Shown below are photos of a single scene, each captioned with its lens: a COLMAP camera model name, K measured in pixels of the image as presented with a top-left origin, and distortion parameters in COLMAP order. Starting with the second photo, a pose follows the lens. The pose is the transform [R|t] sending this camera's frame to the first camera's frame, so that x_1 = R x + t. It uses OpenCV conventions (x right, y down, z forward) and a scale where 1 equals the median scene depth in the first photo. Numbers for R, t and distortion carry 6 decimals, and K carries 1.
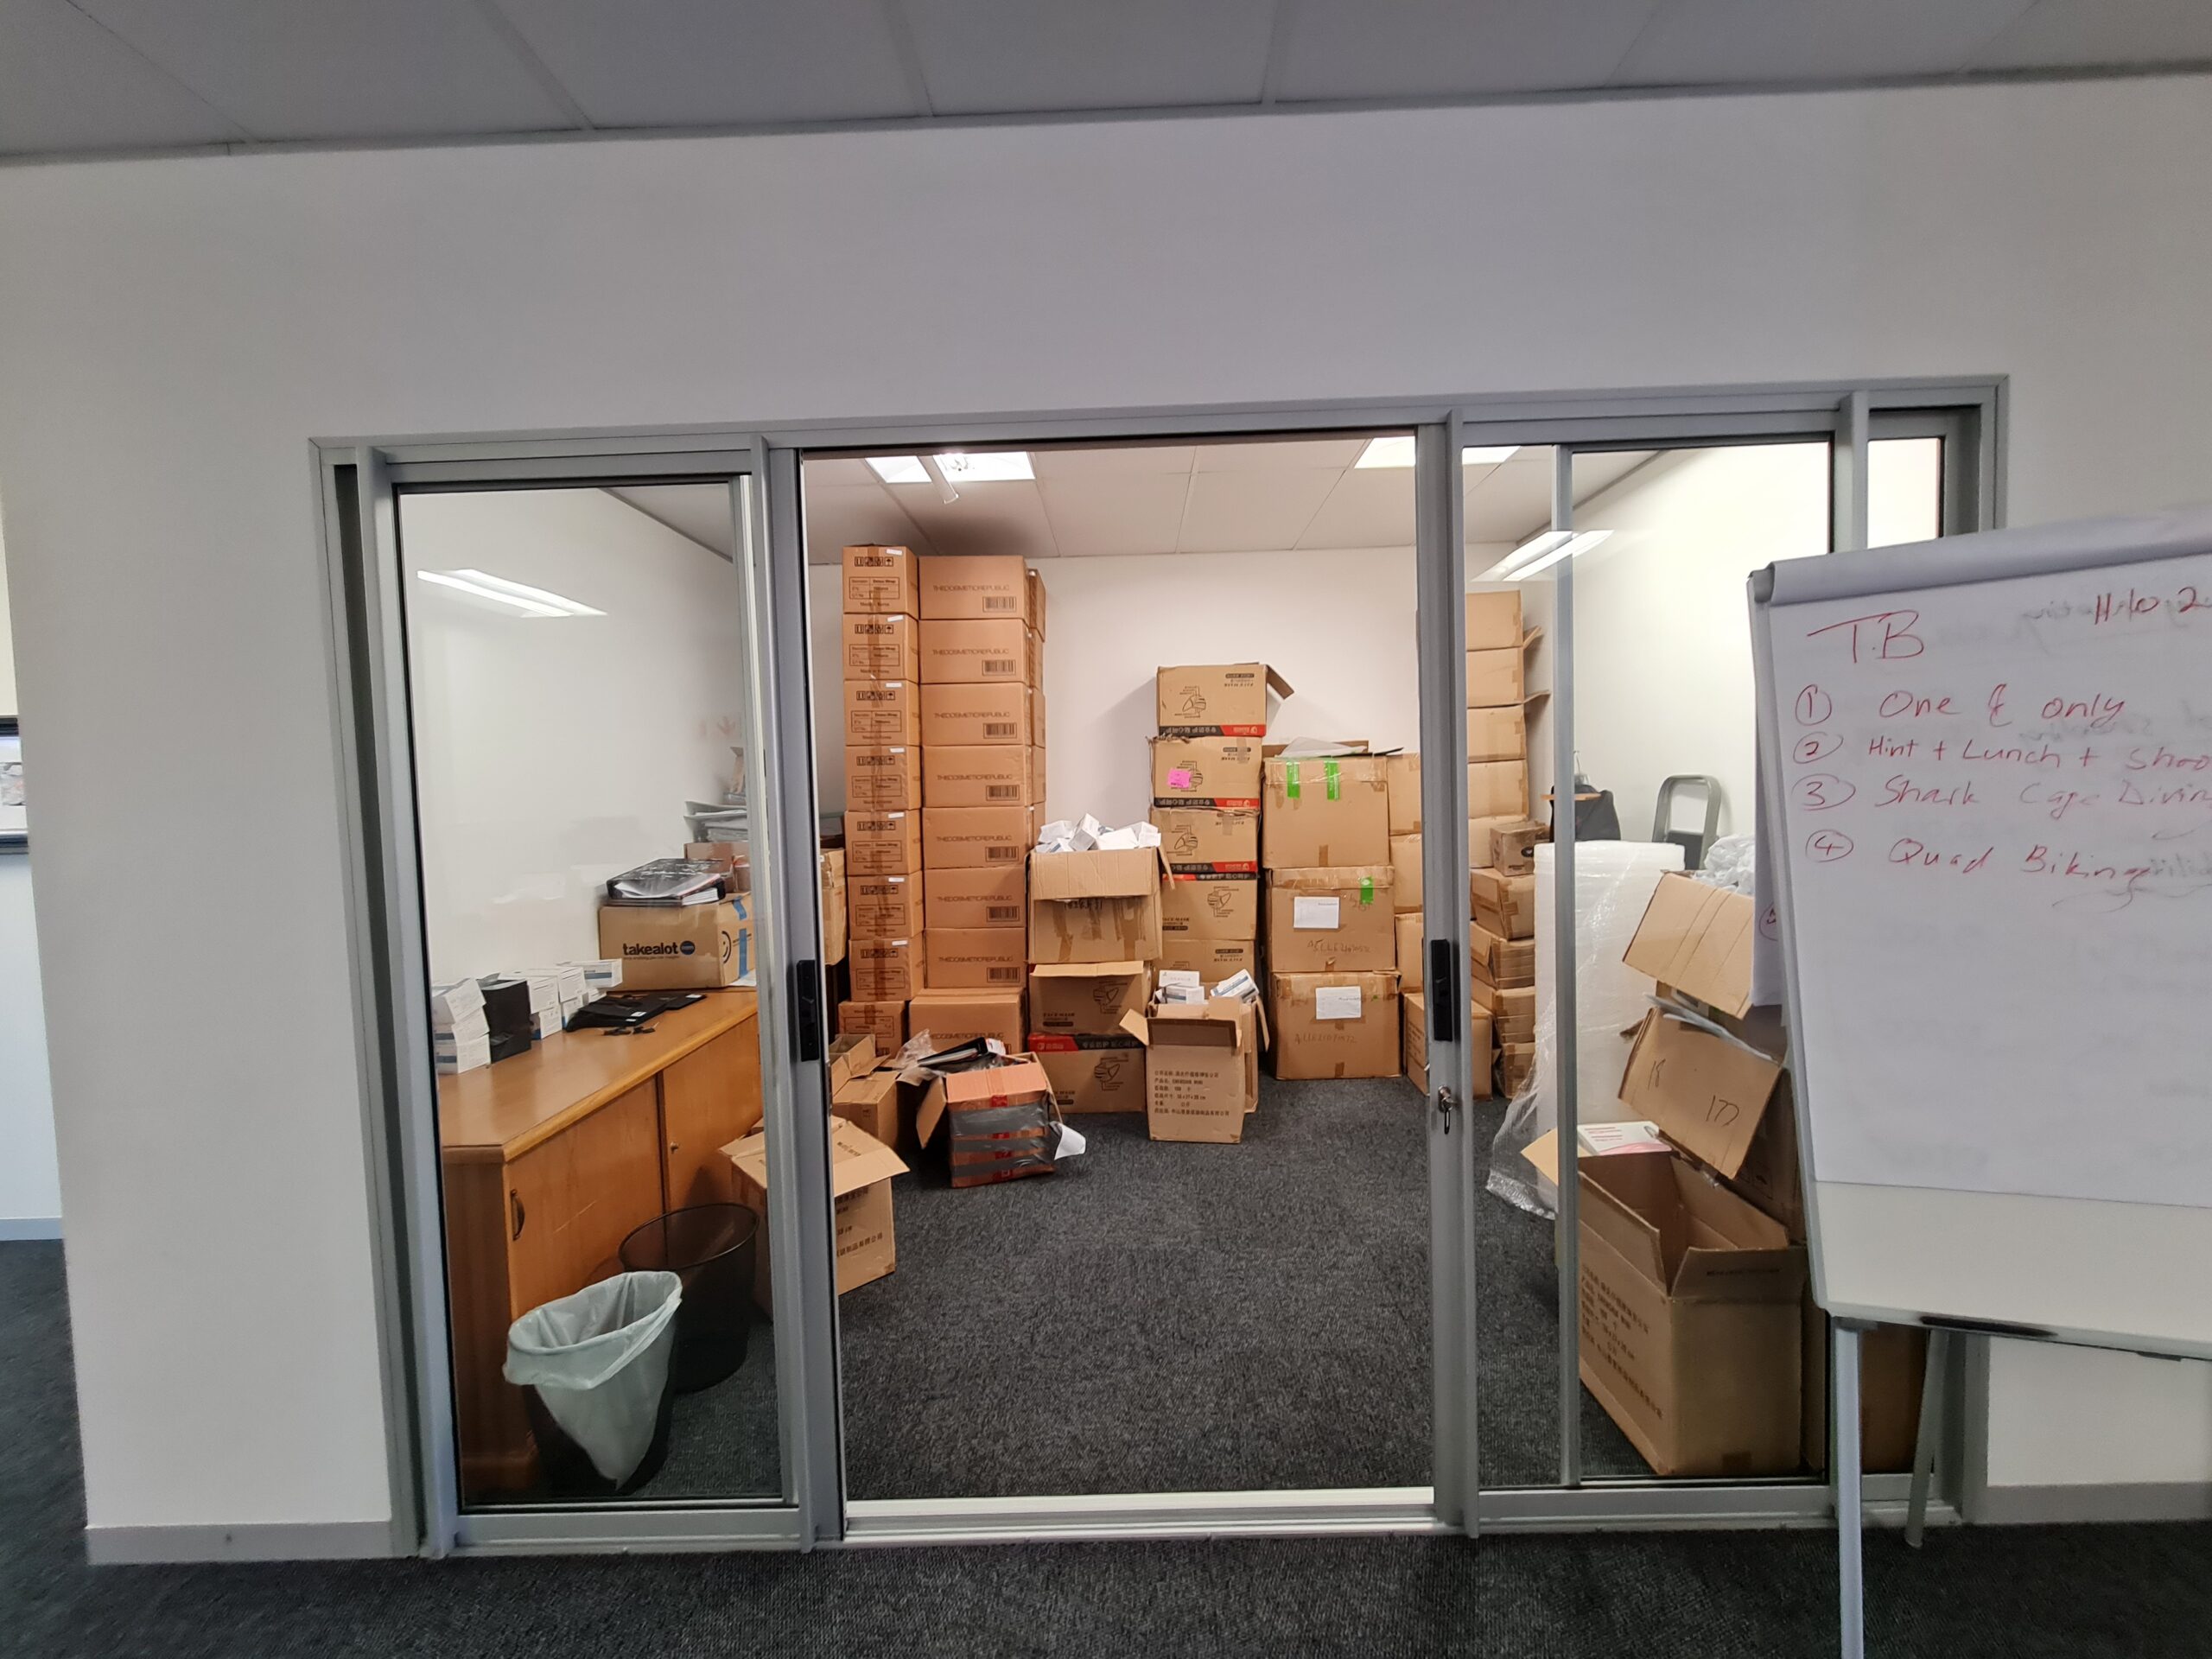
lens RADIAL K [[882.7, 0, 1105.5], [0, 882.7, 831.4], [0, 0, 1]] dist [0.008921, 0.000099]
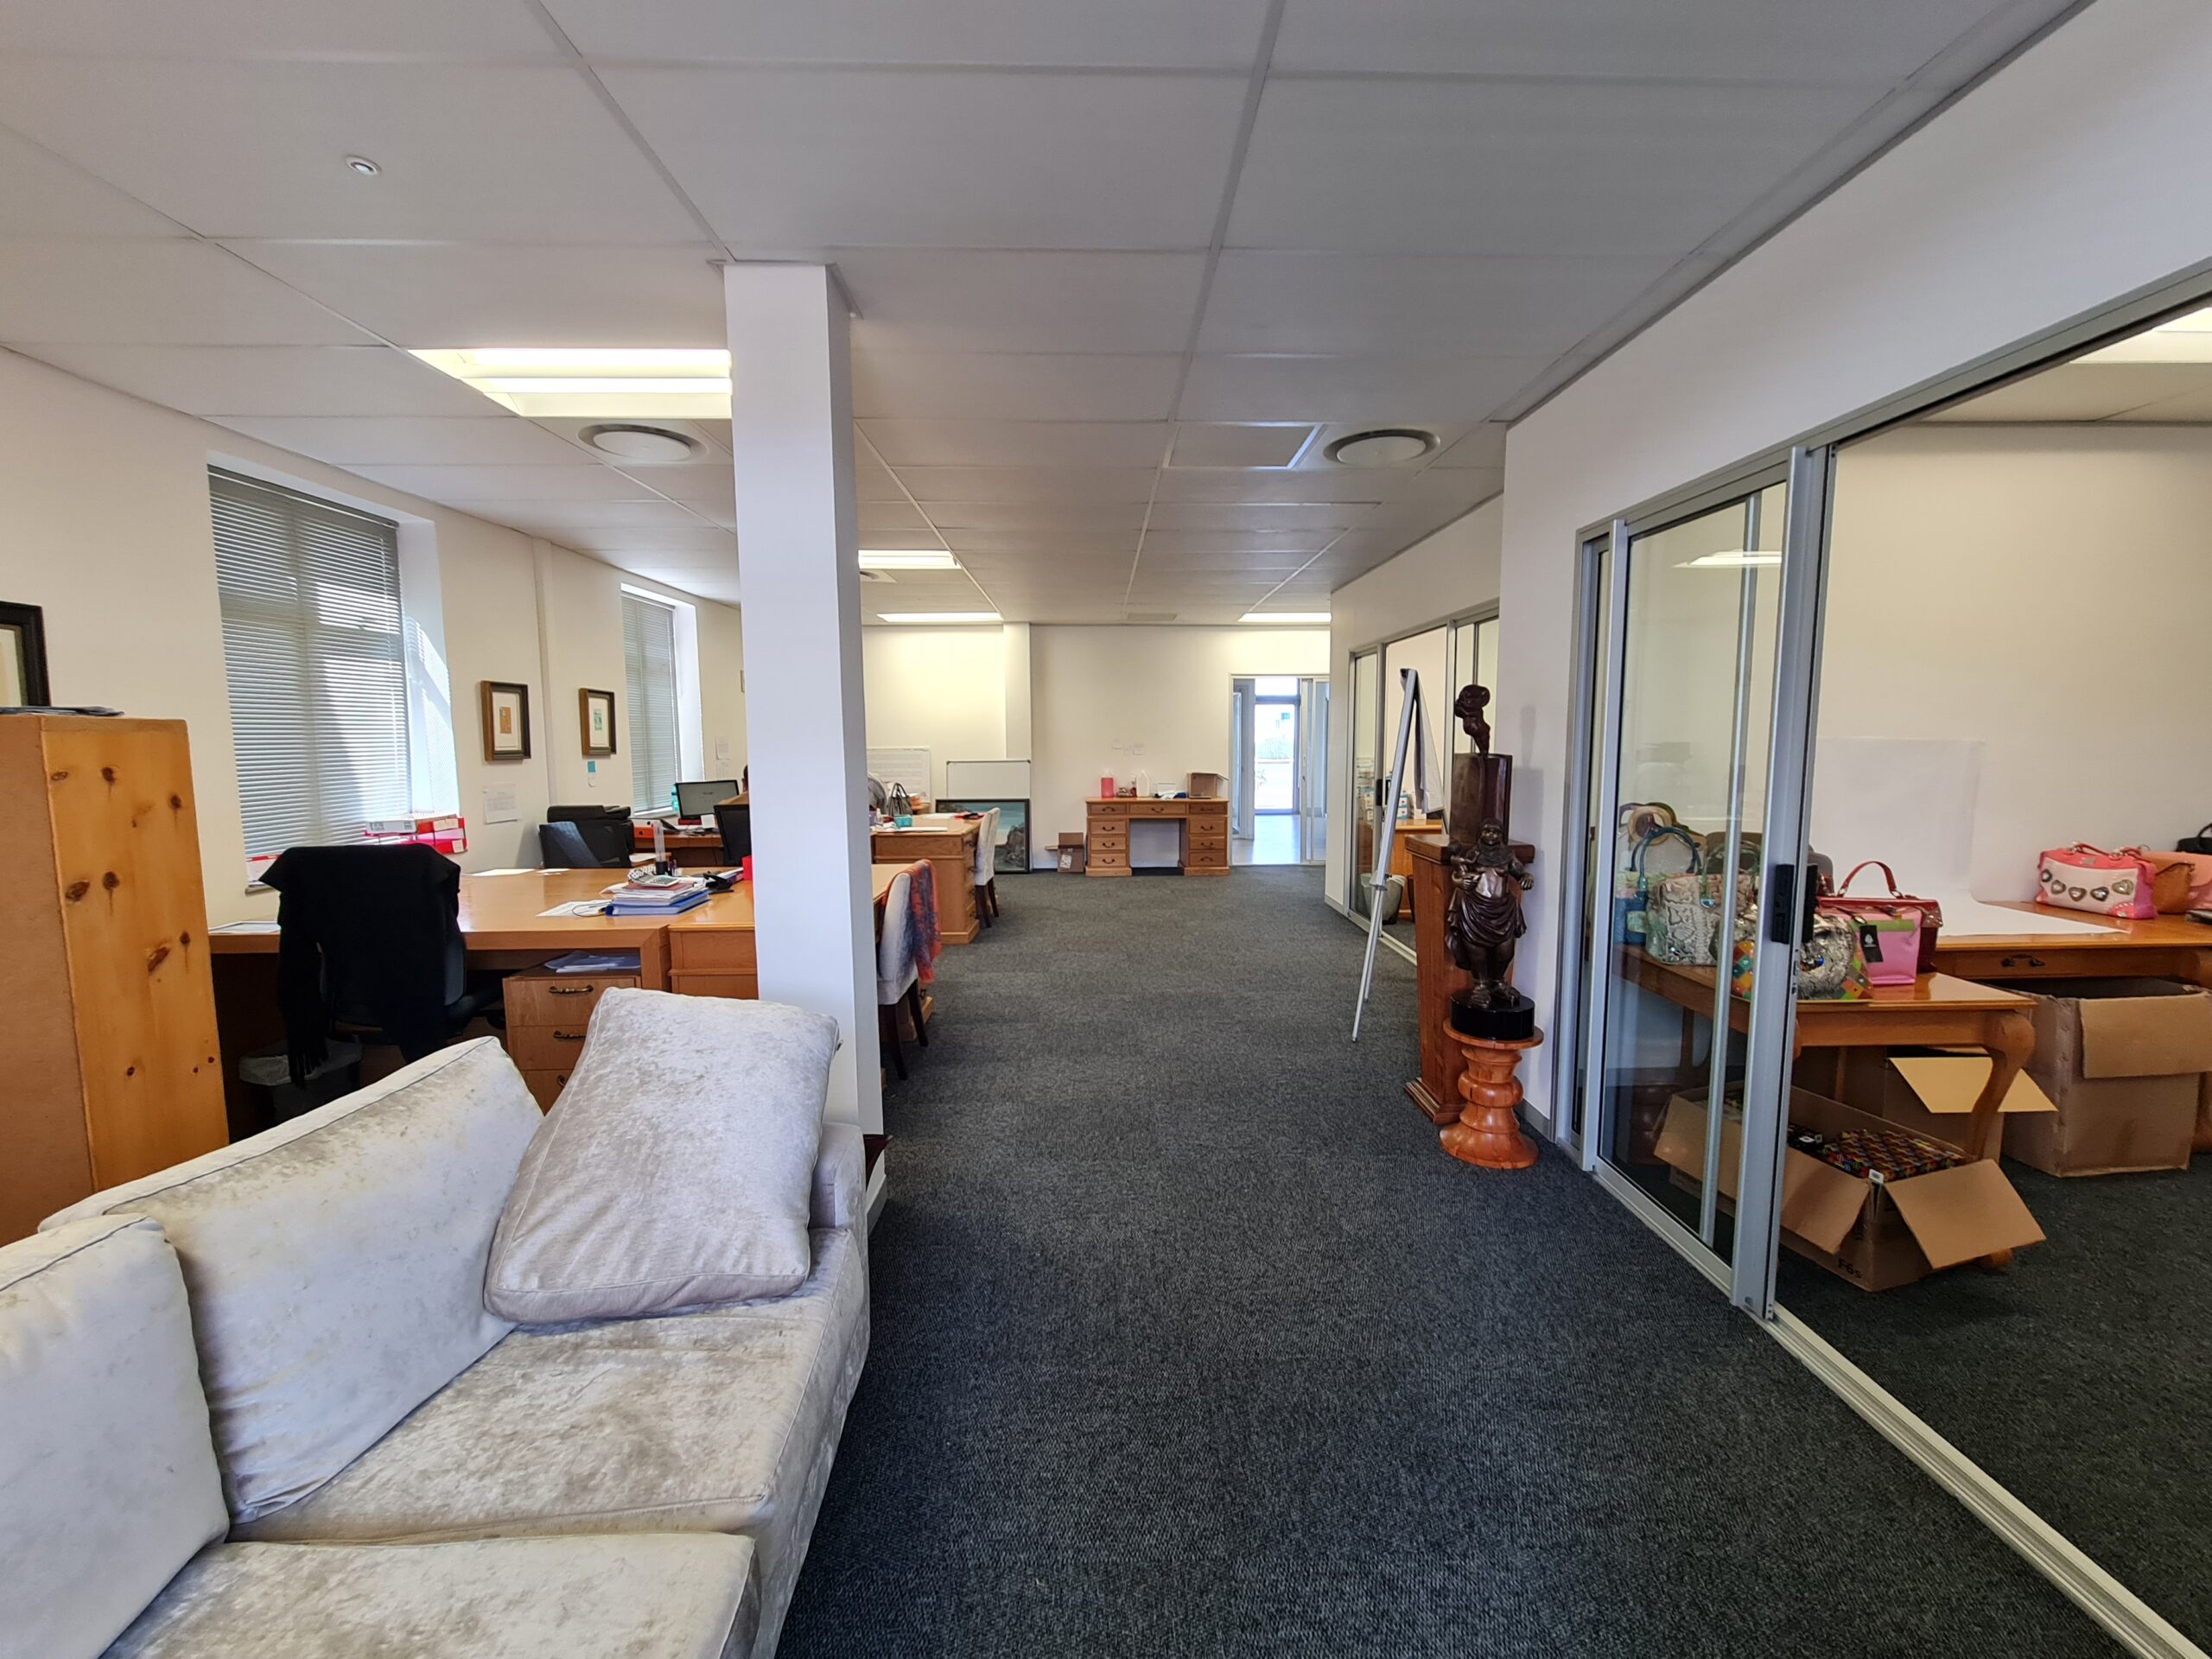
lens RADIAL K [[900.0, 0, 1121.7], [0, 900.0, 829.0], [0, 0, 1]] dist [-0.001401, 0.000107]
pose [[0.052149, 0.132387, -0.989825, 0.831229], [-0.044290, 0.990505, 0.130144, -0.026303], [0.997657, 0.037052, 0.057518, -0.013591]]
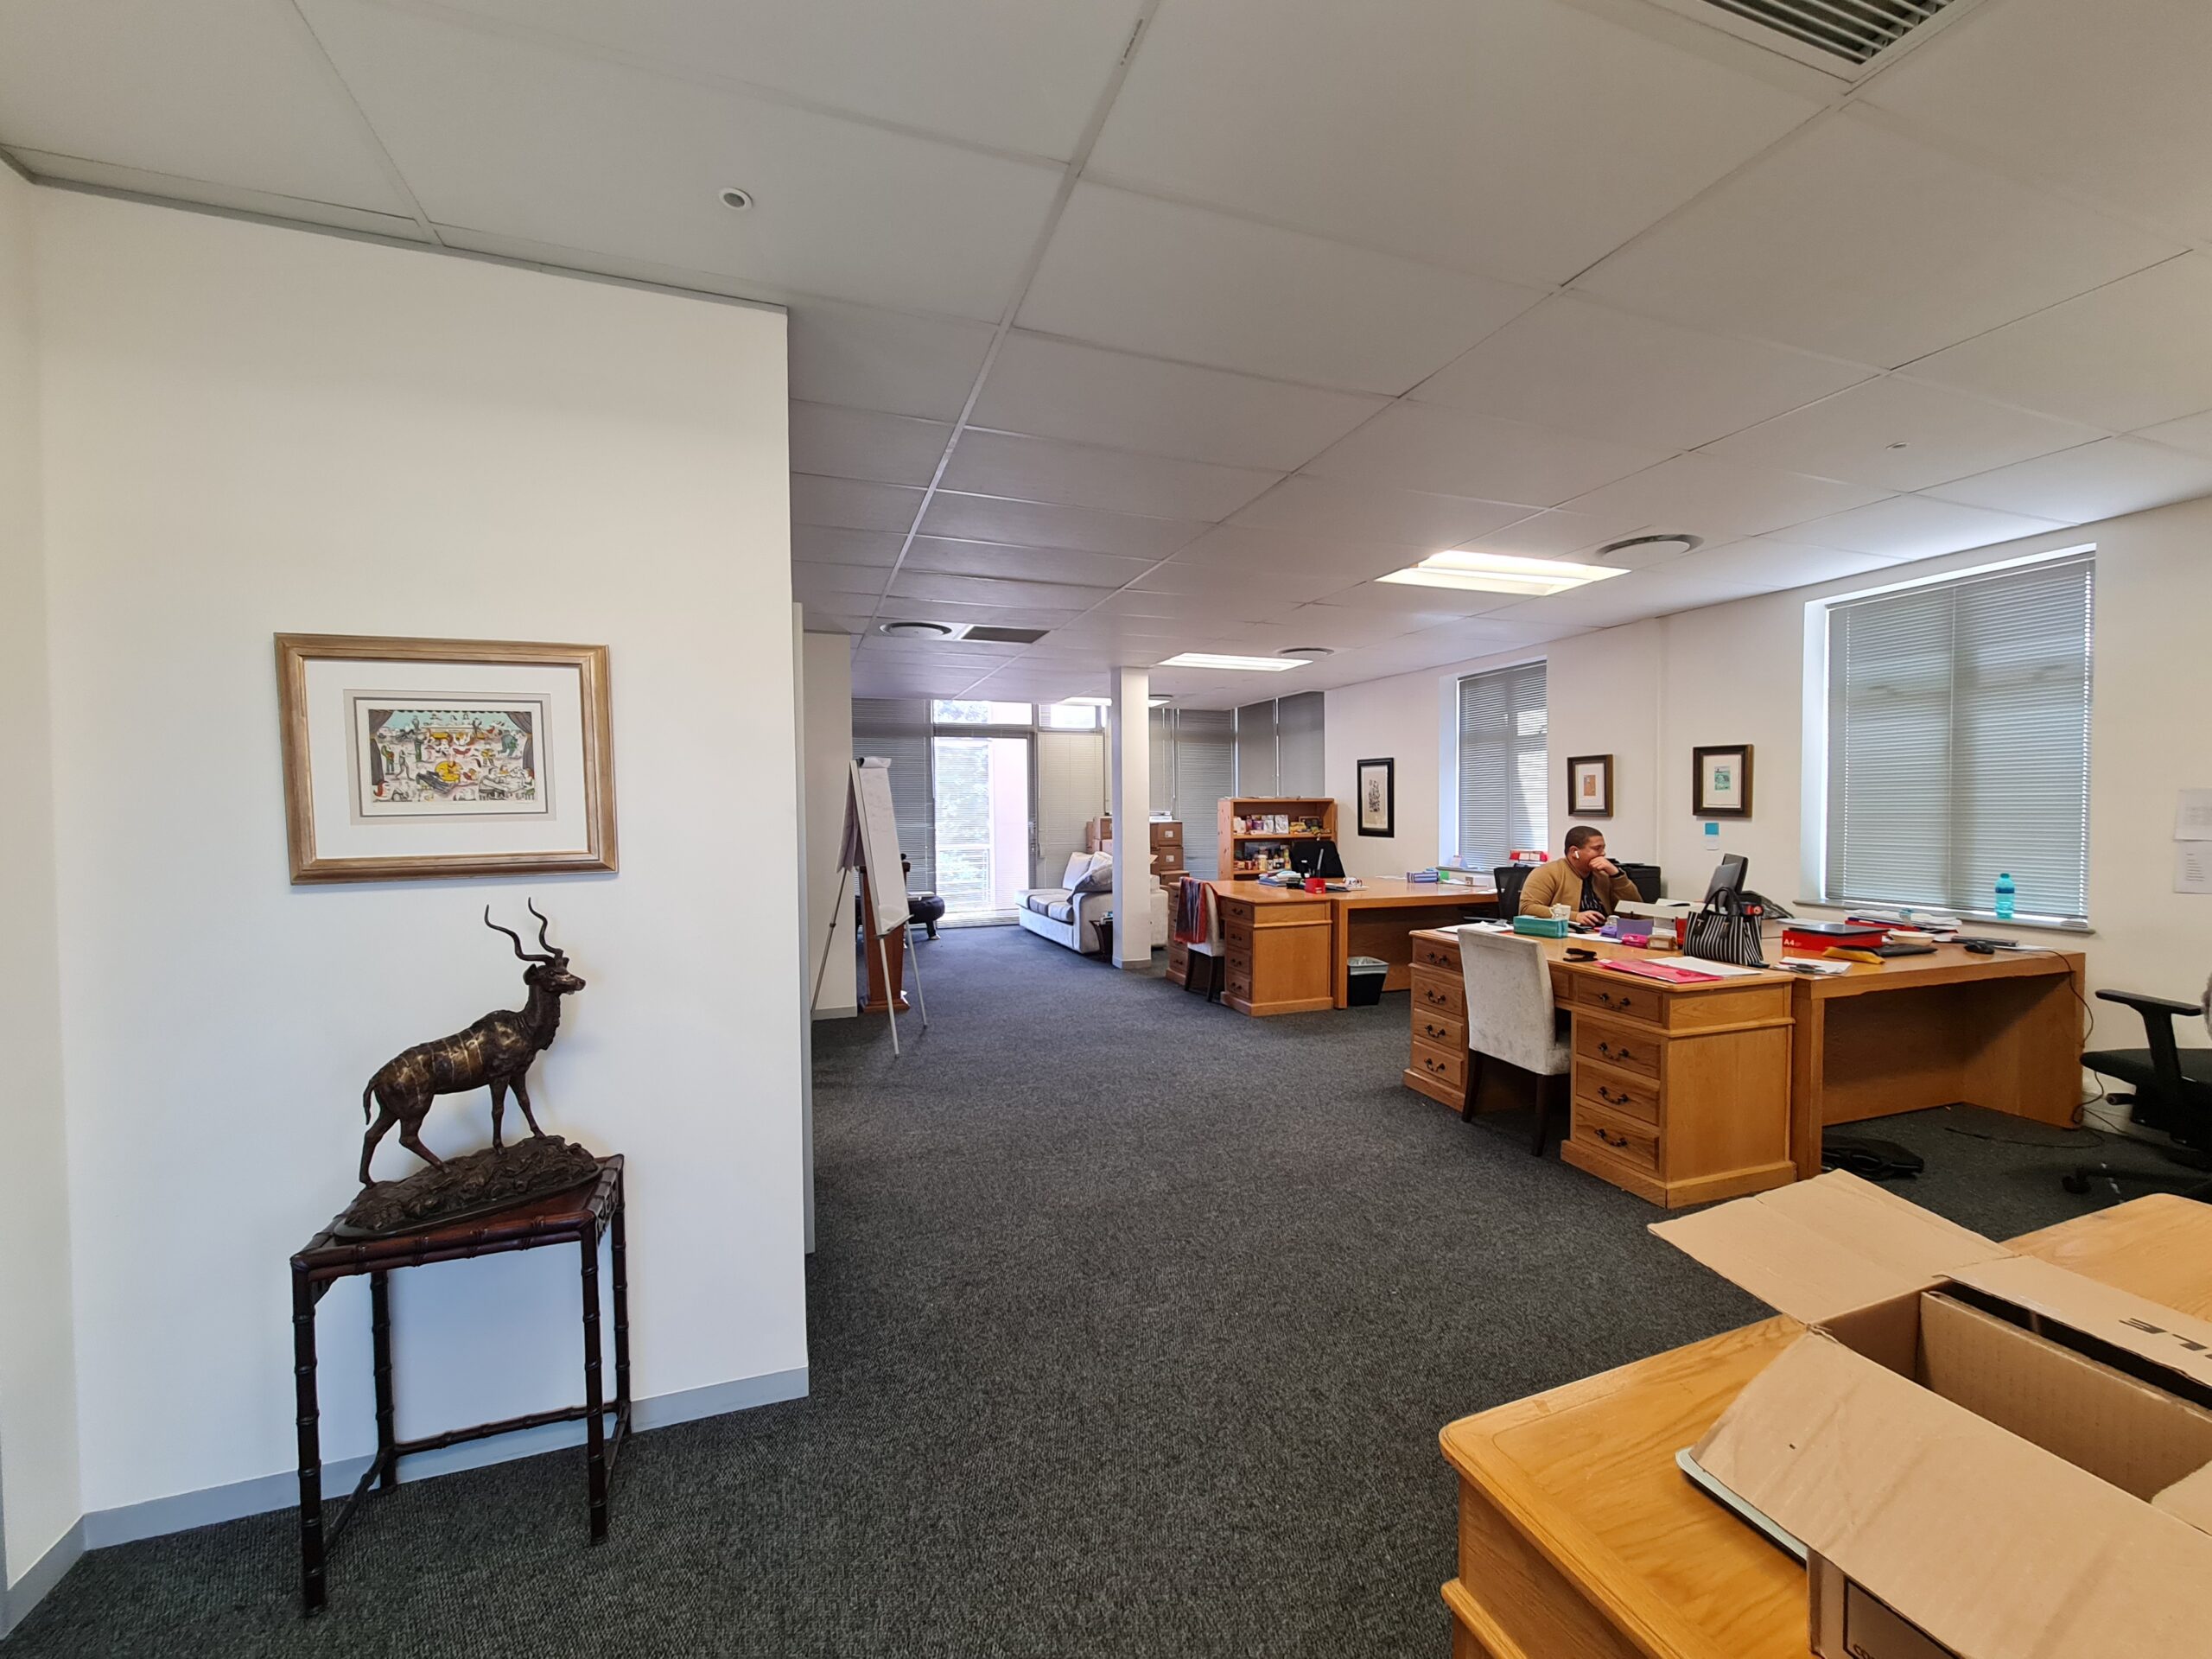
lens RADIAL K [[900.0, 0, 1111.5], [0, 900.0, 834.3], [0, 0, 1]] dist [-0.001401, 0.000107]
pose [[-0.358583, 0.001211, 0.933497, -3.620481], [0.063488, 0.997715, 0.023093, 0.059417], [-0.931337, 0.067546, -0.357840, 0.998829]]
